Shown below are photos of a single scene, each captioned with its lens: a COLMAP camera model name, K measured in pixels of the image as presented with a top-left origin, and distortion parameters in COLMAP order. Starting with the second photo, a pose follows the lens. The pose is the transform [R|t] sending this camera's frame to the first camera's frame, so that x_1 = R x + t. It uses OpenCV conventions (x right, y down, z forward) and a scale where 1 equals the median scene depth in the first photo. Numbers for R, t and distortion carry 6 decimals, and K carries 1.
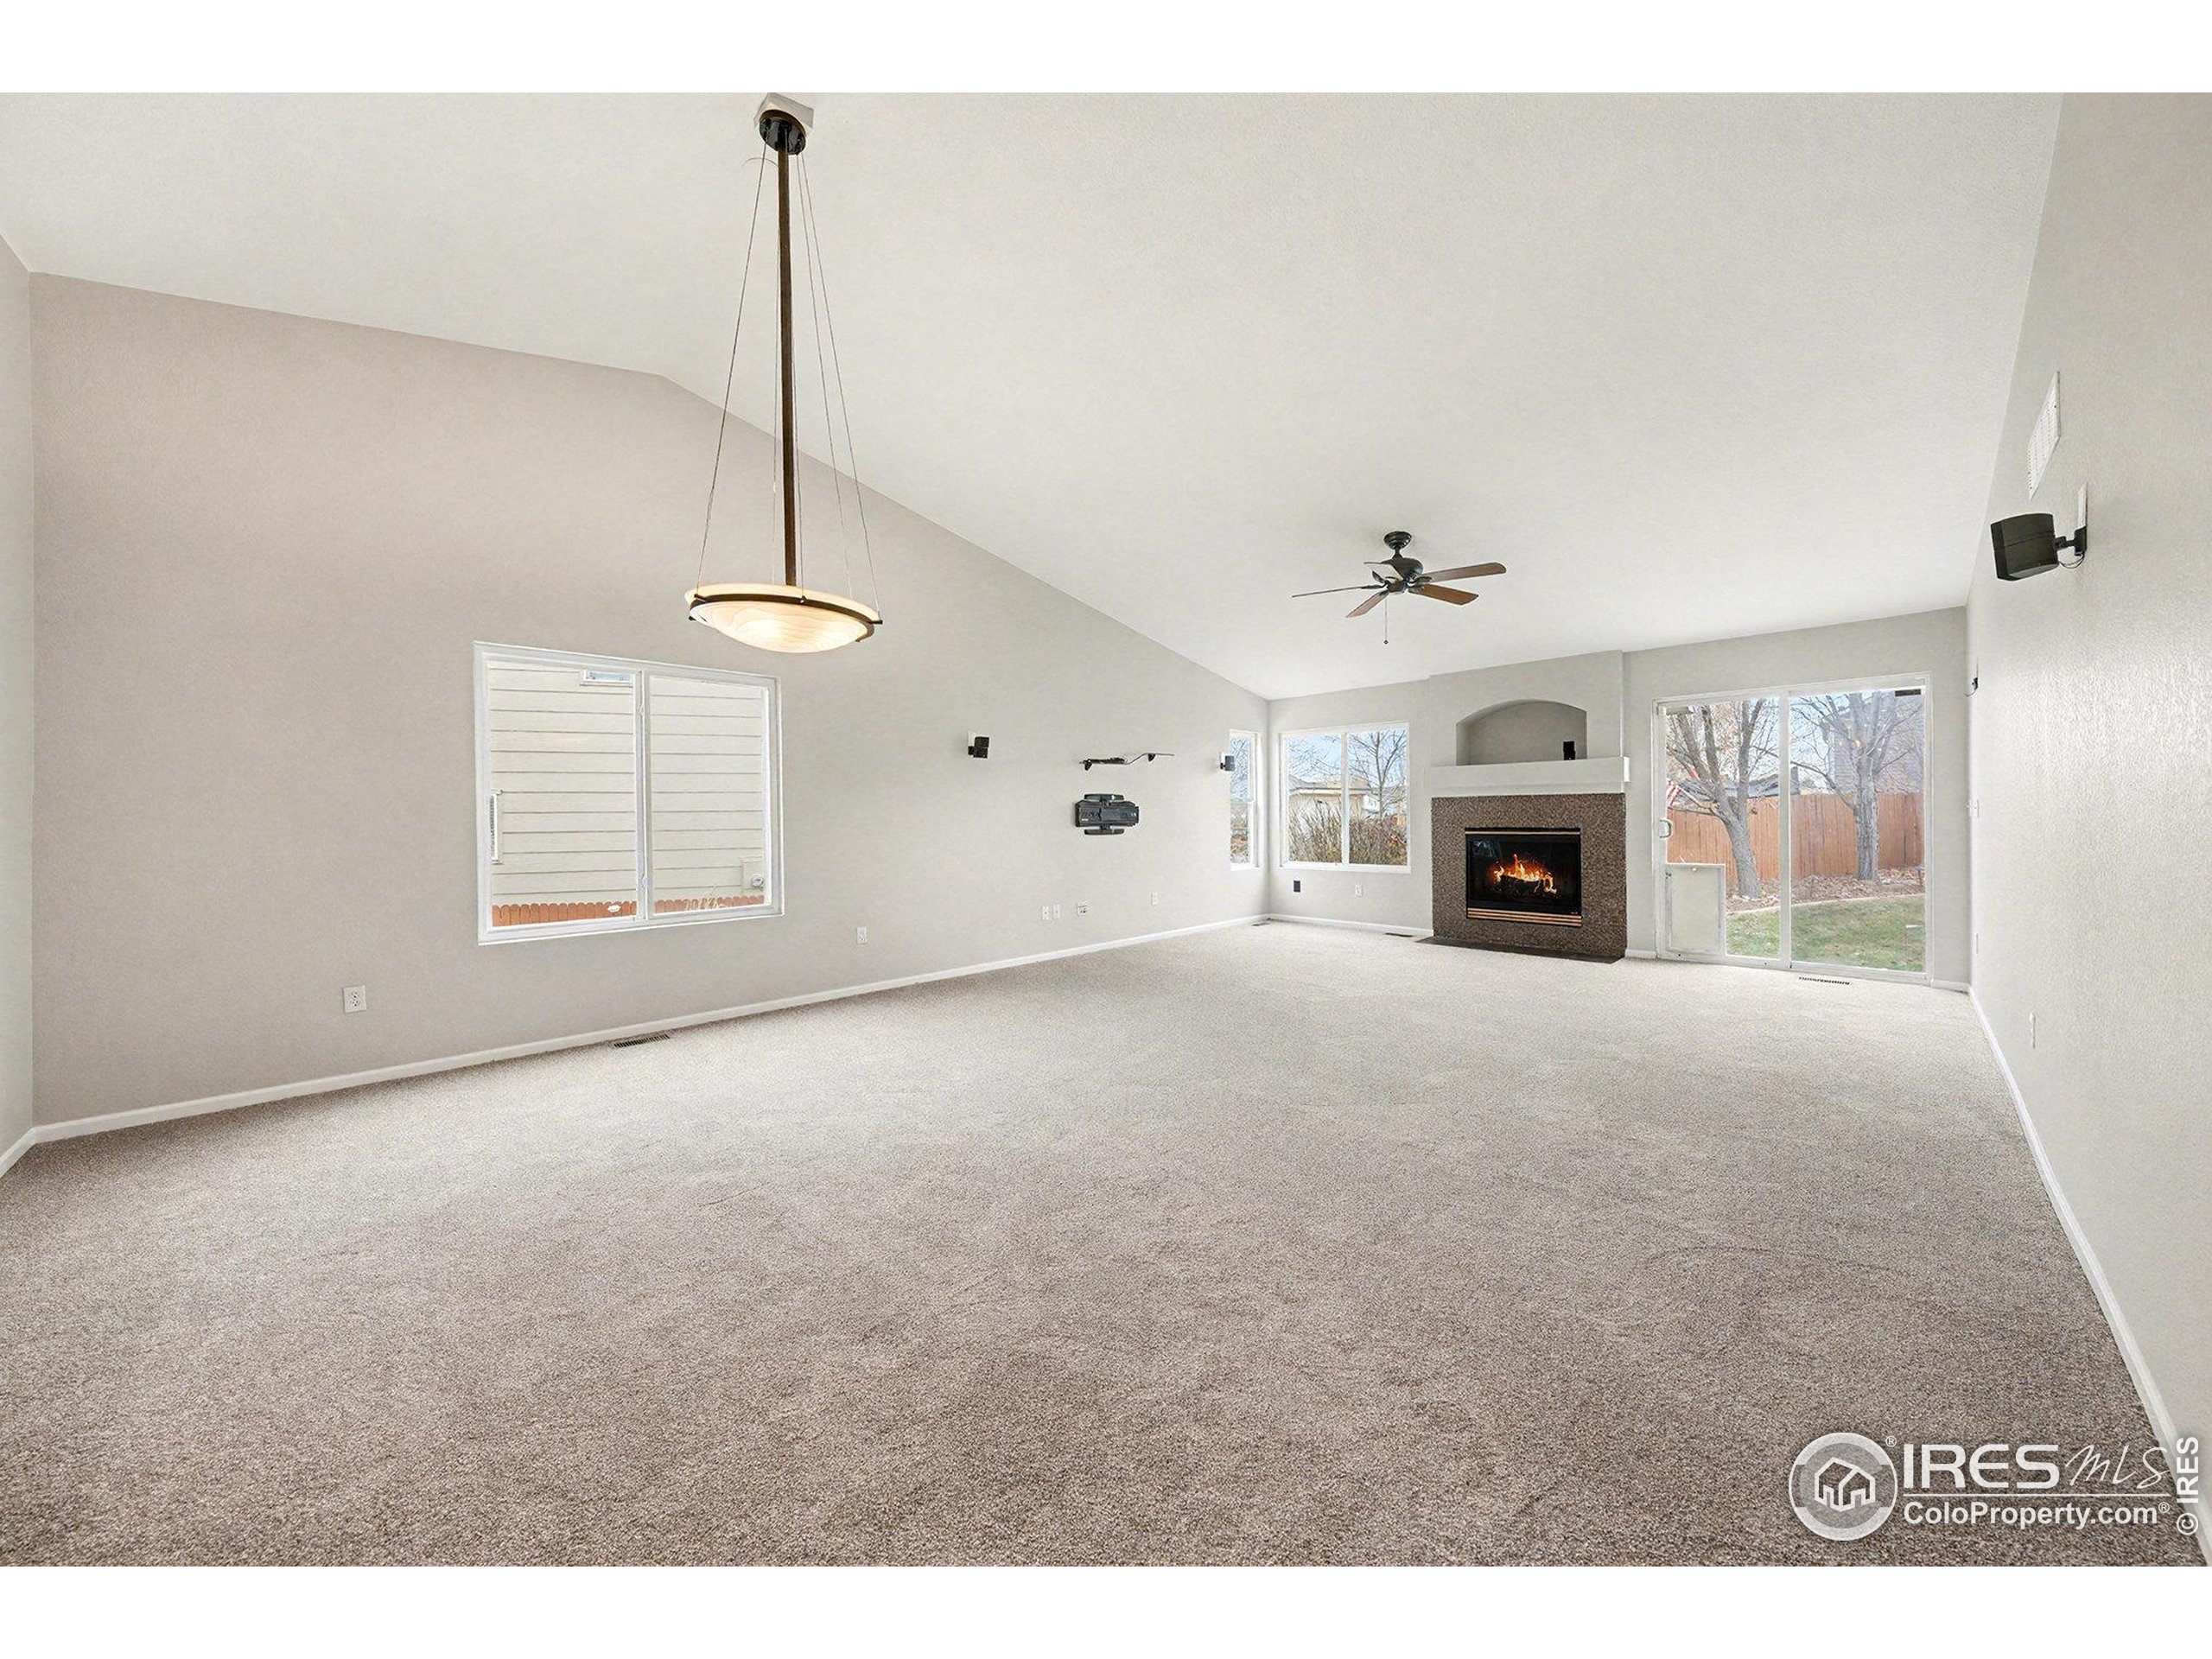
lens RADIAL K [[774.8, 0, 1106.0], [0, 774.8, 829.5], [0, 0, 1]] dist [0.000221, -0.000007]
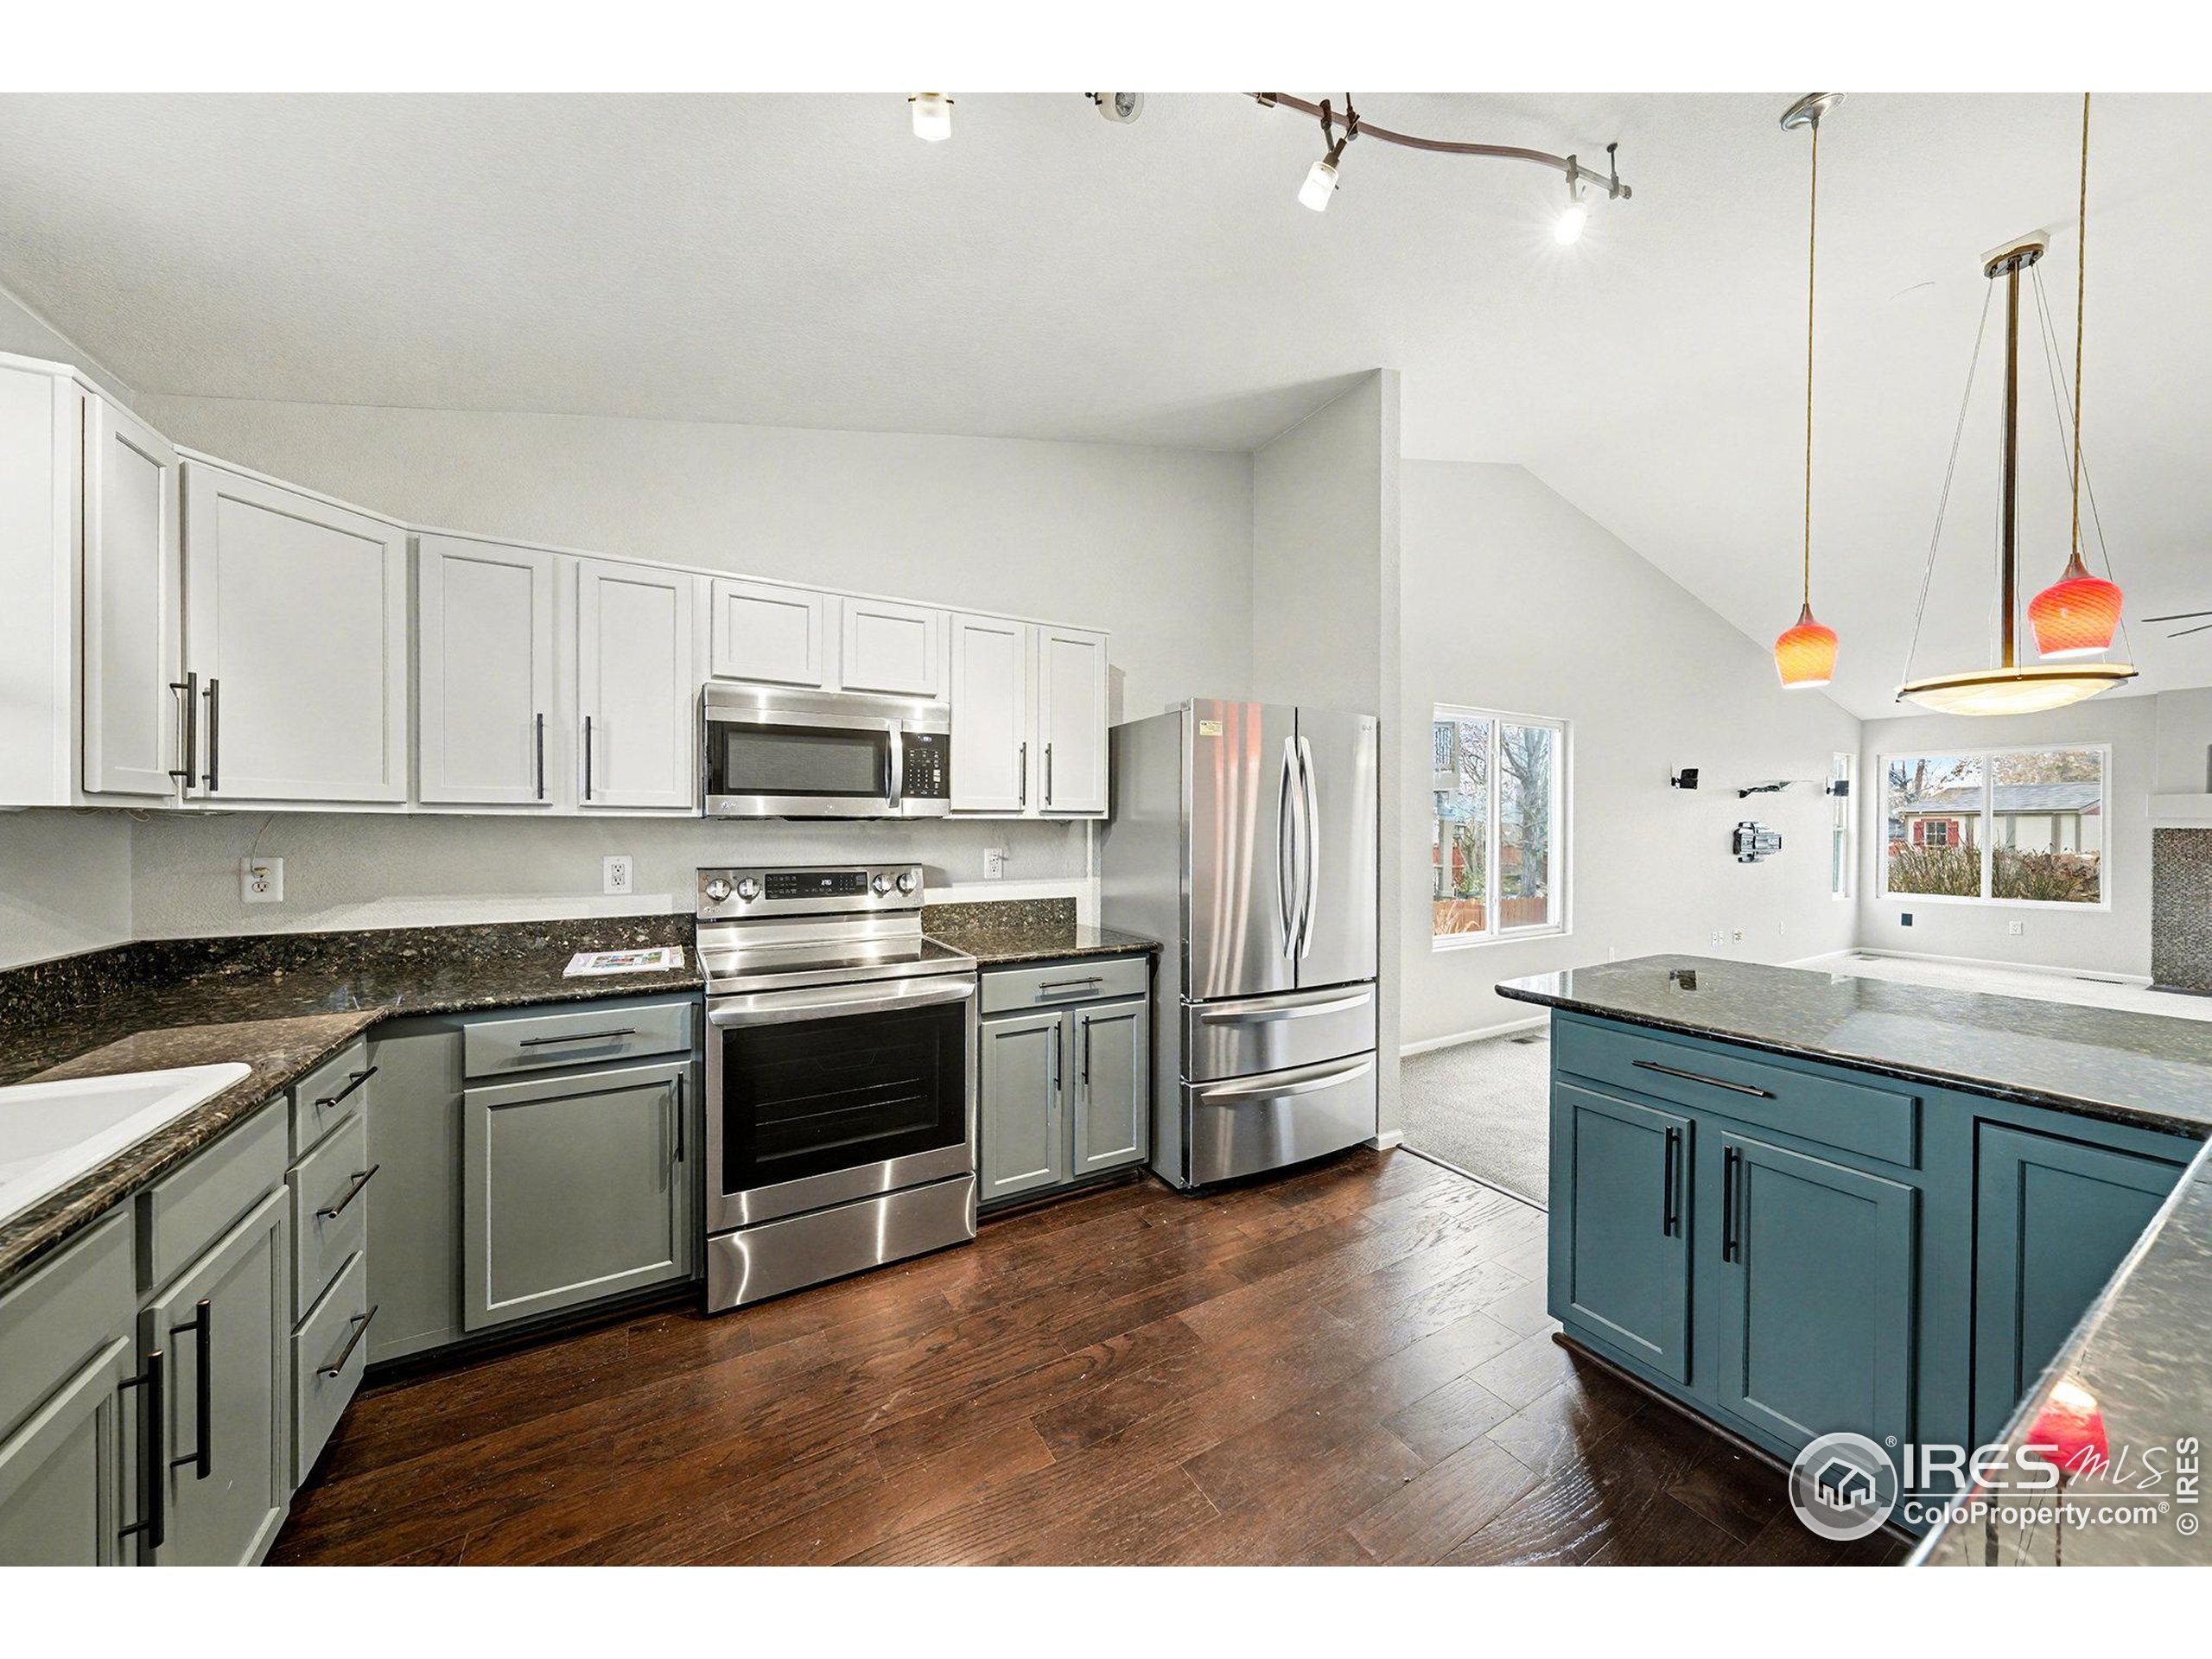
lens RADIAL K [[774.8, 0, 1106.0], [0, 774.8, 829.5], [0, 0, 1]] dist [0.000221, -0.000007]
pose [[0.963429, 0.018094, -0.267353, -0.459614], [-0.020665, 0.999763, -0.006806, -0.009076], [0.267166, 0.012082, 0.963575, -0.164450]]
